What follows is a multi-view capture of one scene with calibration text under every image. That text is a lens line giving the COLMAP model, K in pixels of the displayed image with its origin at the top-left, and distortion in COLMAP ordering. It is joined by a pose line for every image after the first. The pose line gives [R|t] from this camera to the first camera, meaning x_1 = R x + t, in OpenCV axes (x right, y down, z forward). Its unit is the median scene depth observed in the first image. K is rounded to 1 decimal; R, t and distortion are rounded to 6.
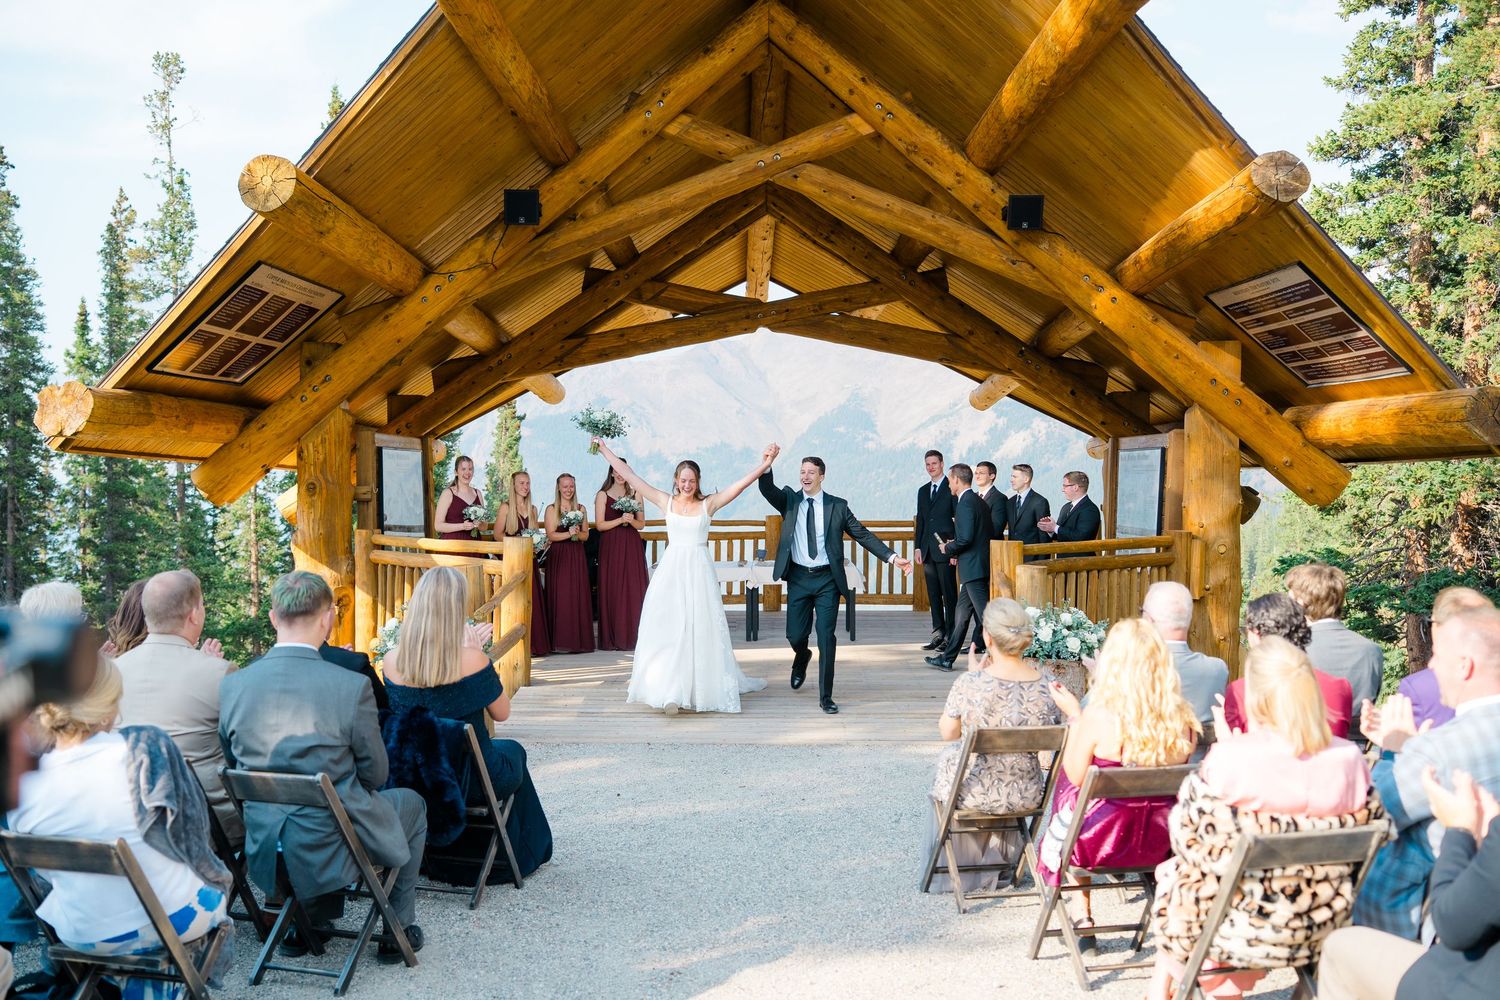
lens RADIAL K [[1629.3, 0, 751.7], [0, 1629.3, 494.3], [0, 0, 1]] dist [-0.012268, 0.000000]
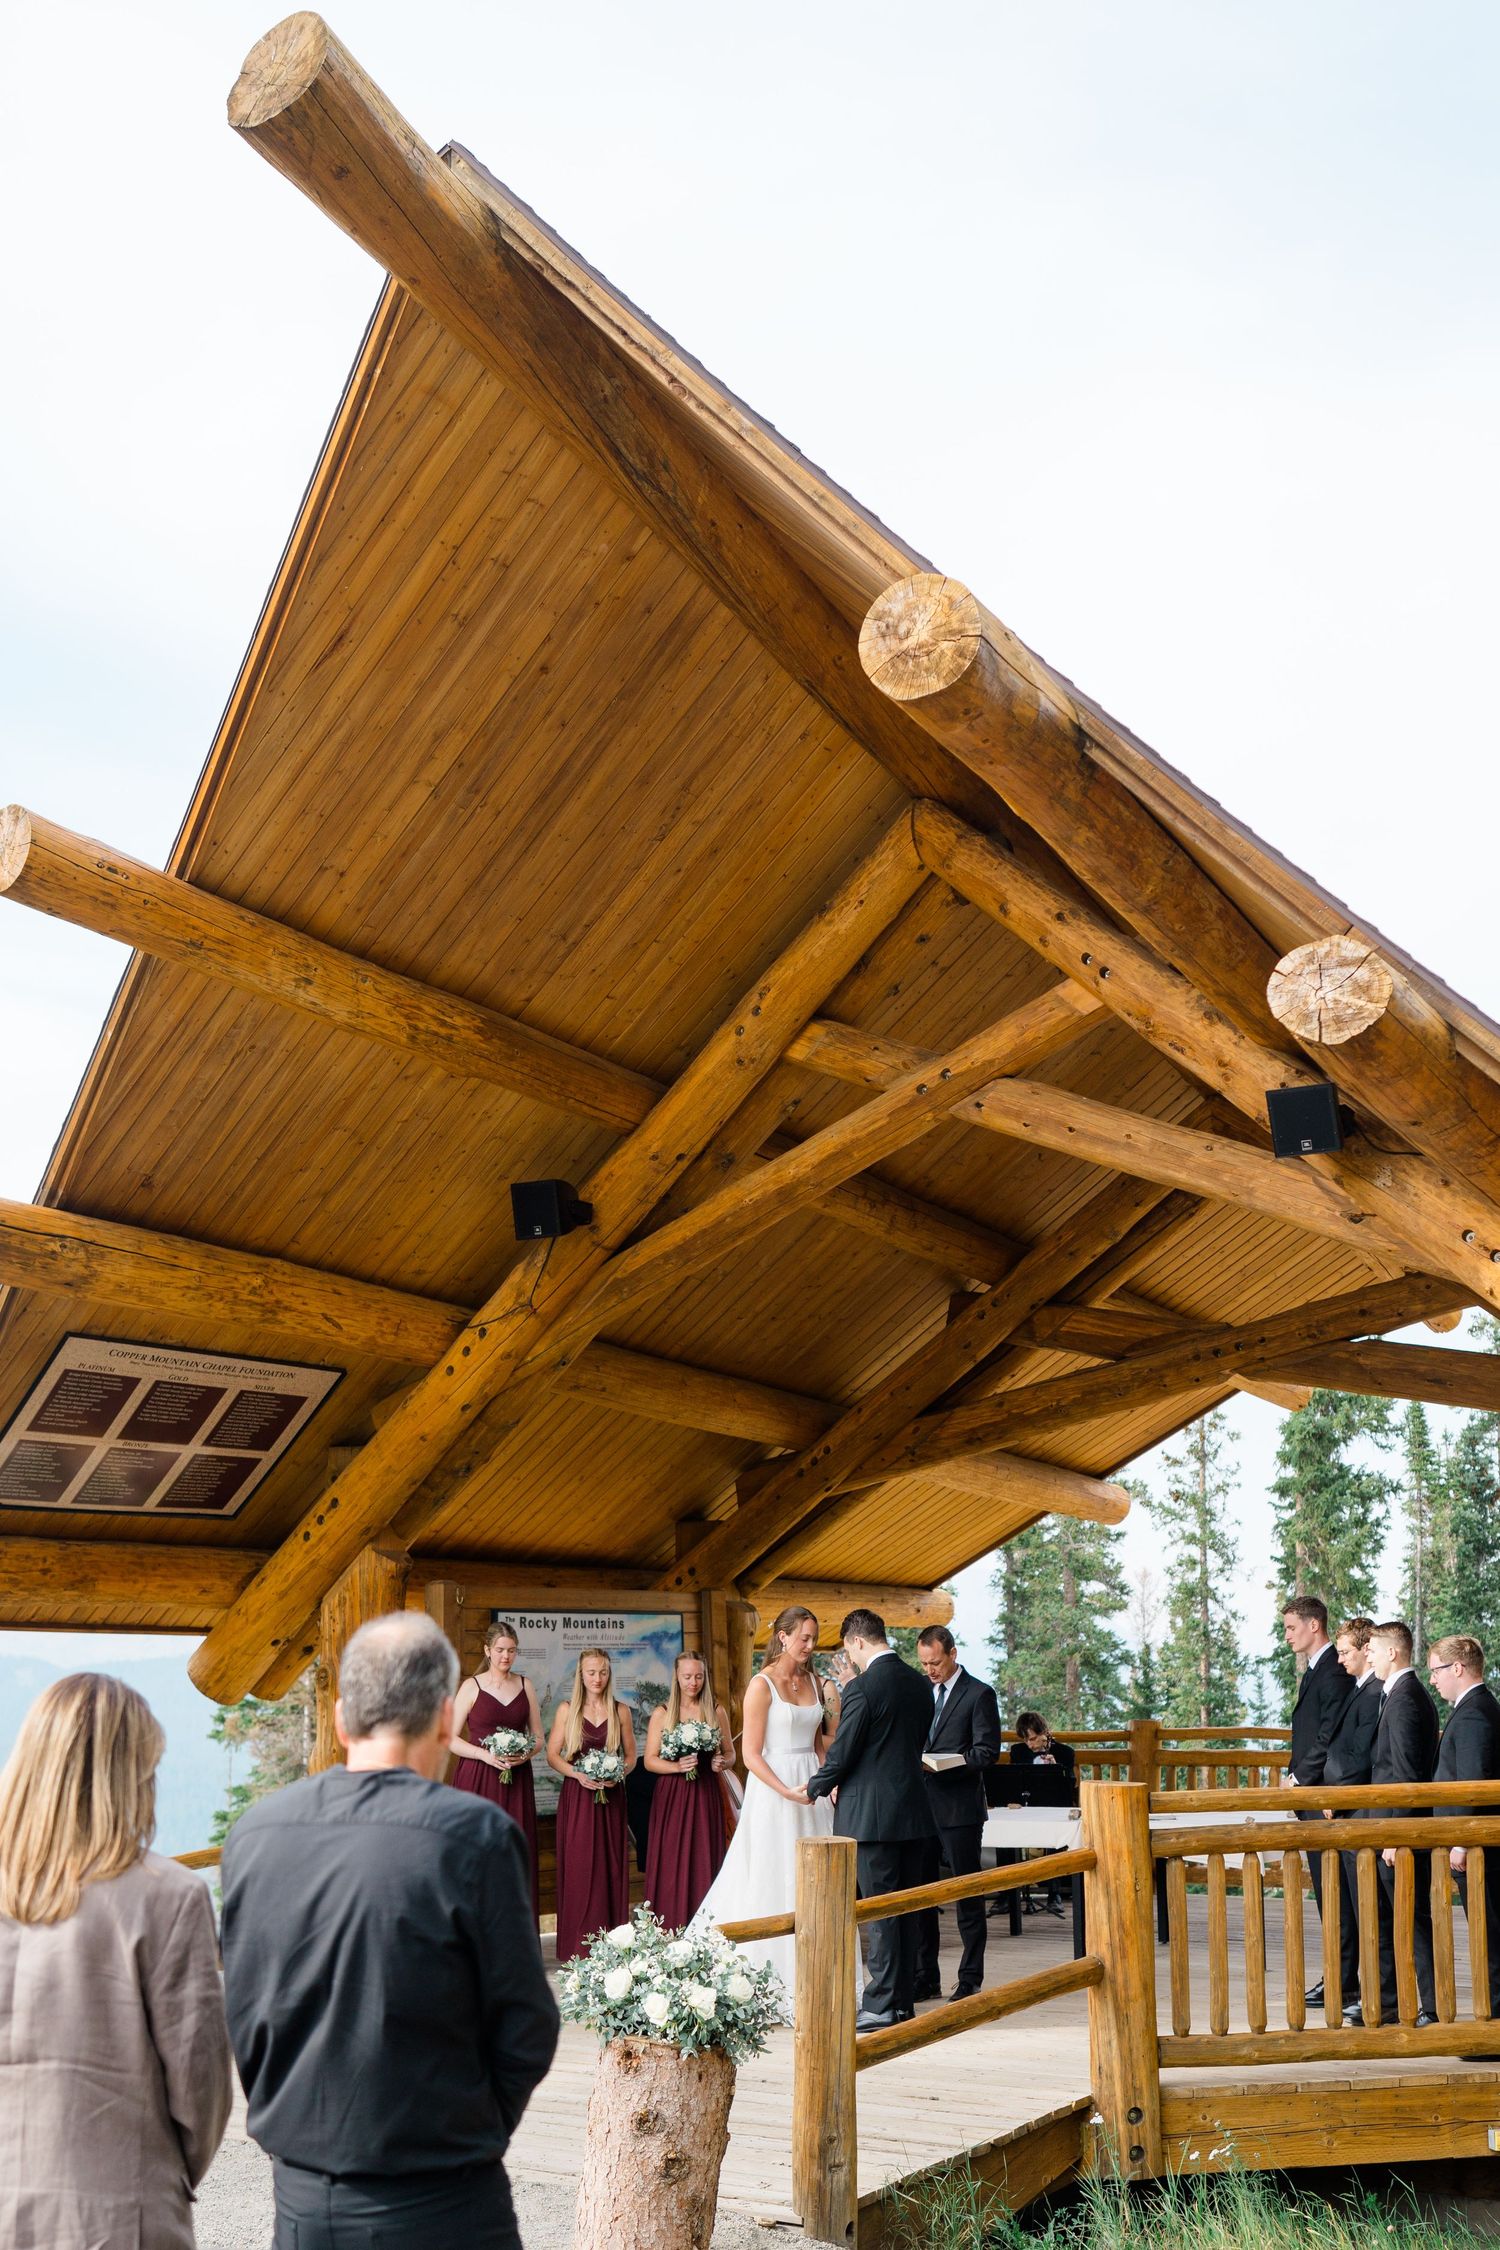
lens RADIAL K [[2612.2, 0, 839.5], [0, 2612.2, 1263.4], [0, 0, 1]] dist [-0.025077, 0.000000]
pose [[0.838129, -0.088722, -0.538208, 0.462210], [0.003970, 0.987650, -0.156629, -0.003077], [0.545457, 0.129138, 0.828130, 0.247899]]
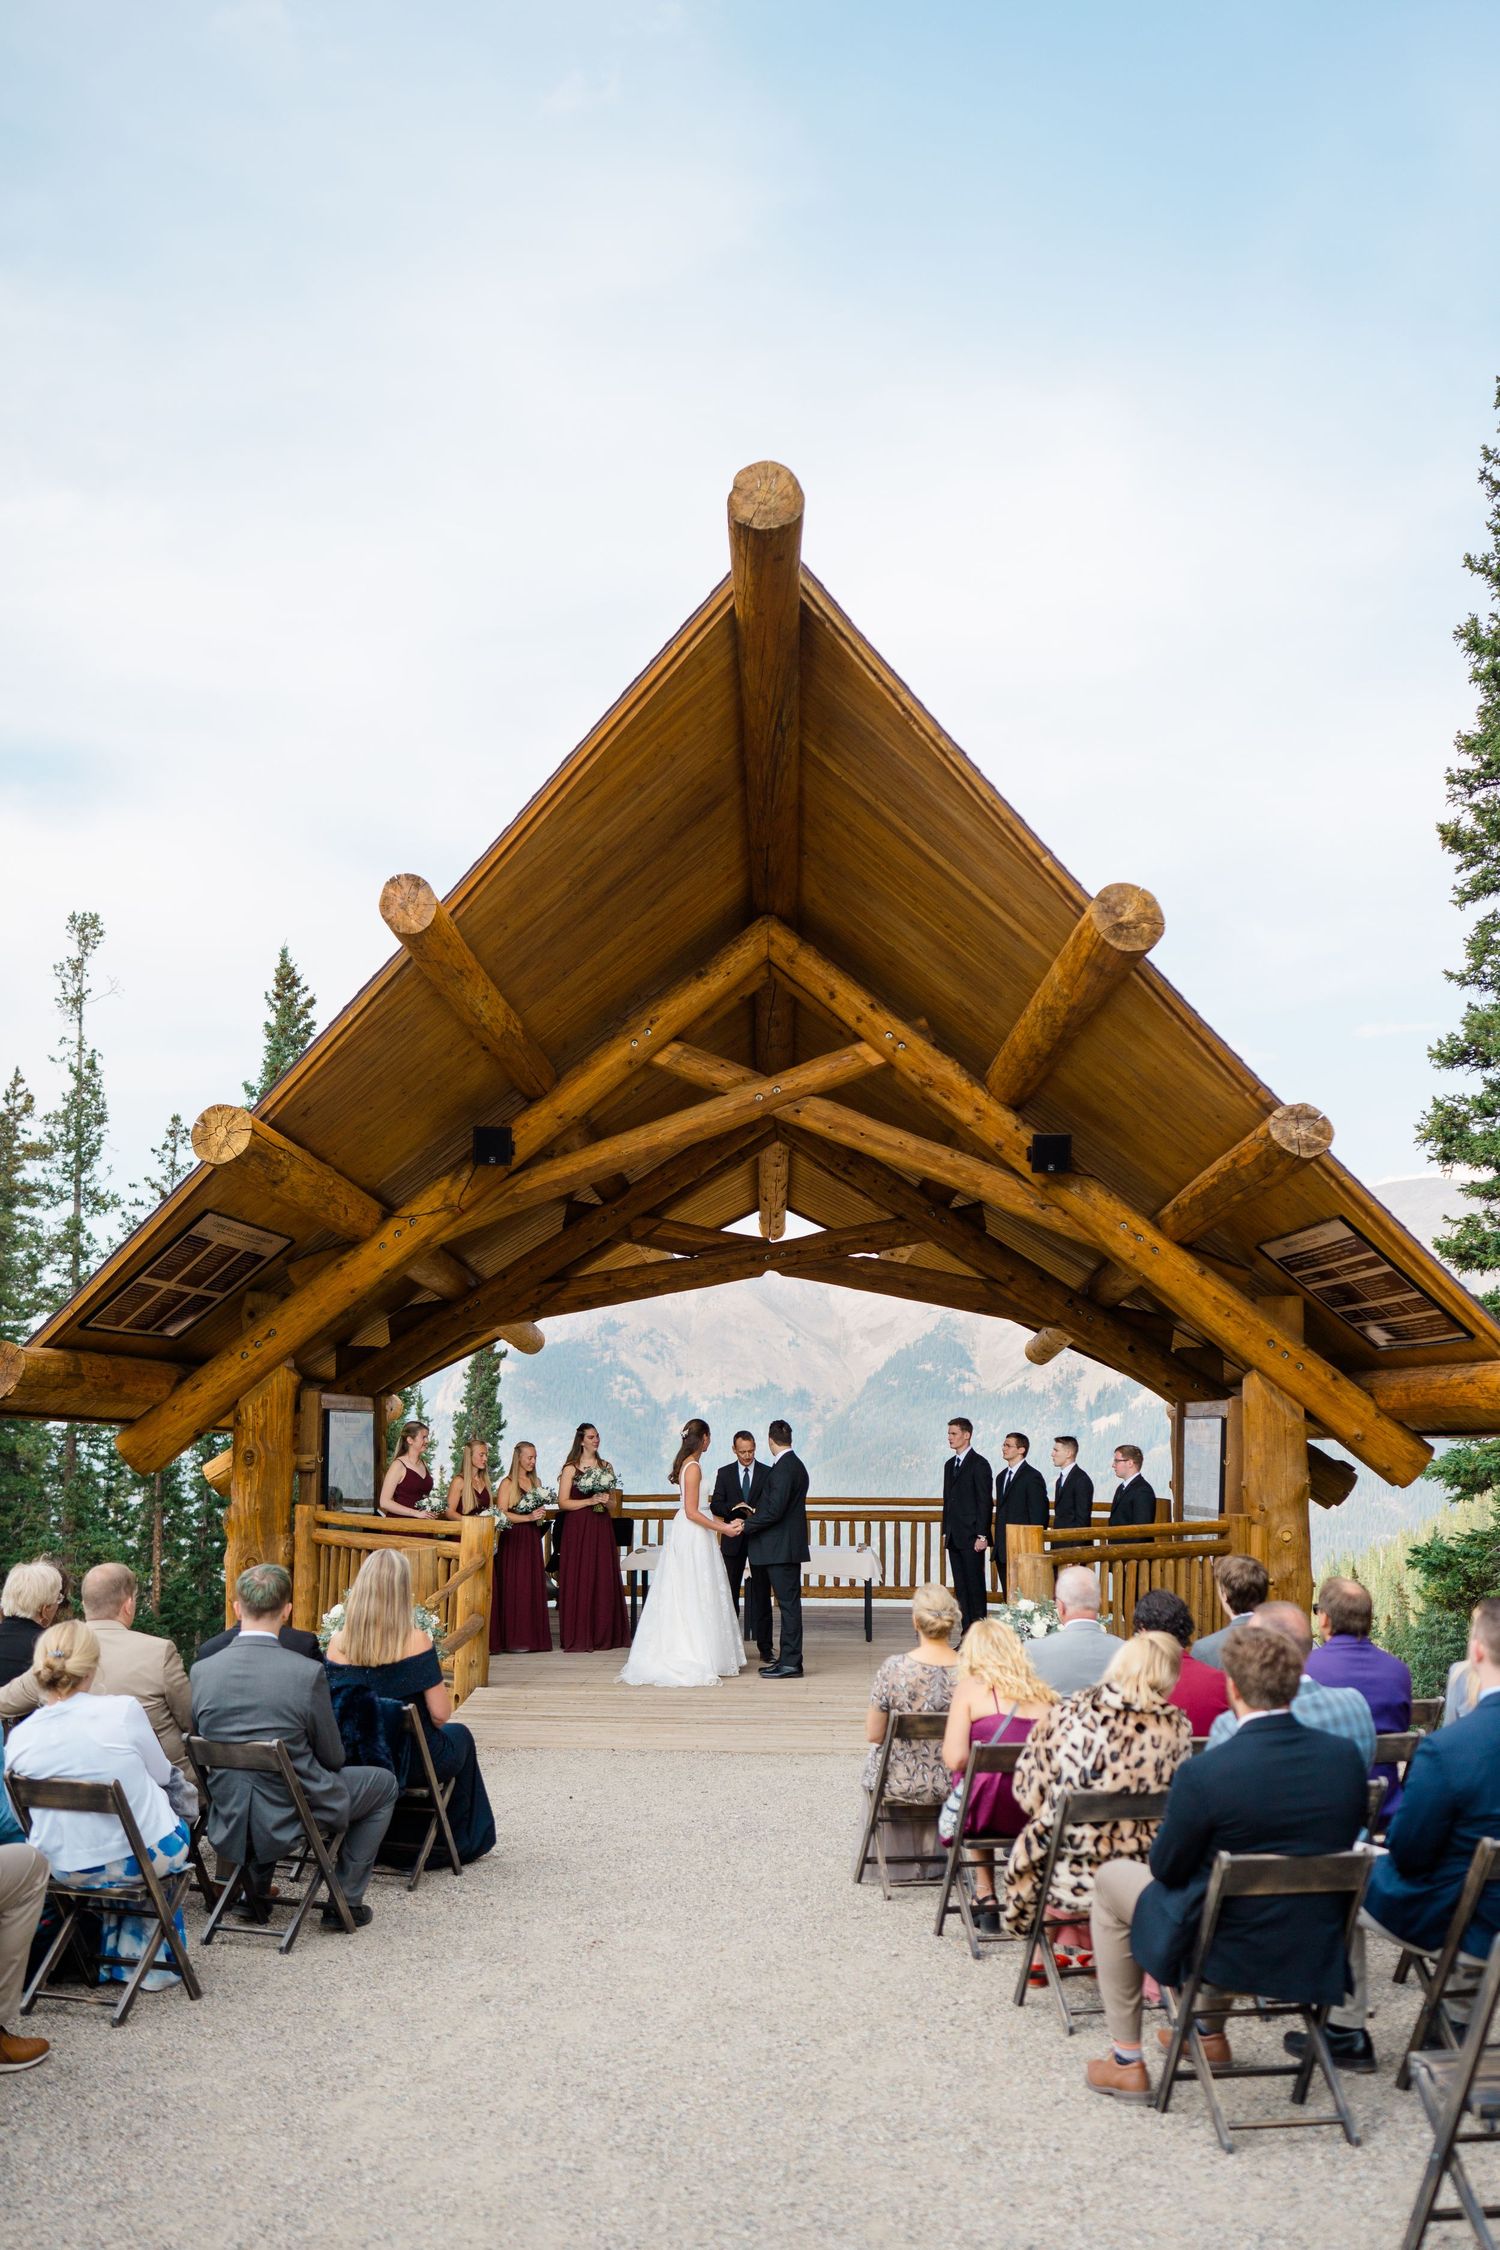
lens RADIAL K [[2151.9, 0, 738.6], [0, 2151.9, 1129.6], [0, 0, 1]] dist [-0.008363, 0.000000]
pose [[0.999447, 0.003118, -0.033092, 0.033849], [-0.007996, 0.988908, -0.148311, -0.008490], [0.032263, 0.148494, 0.988387, -0.174080]]
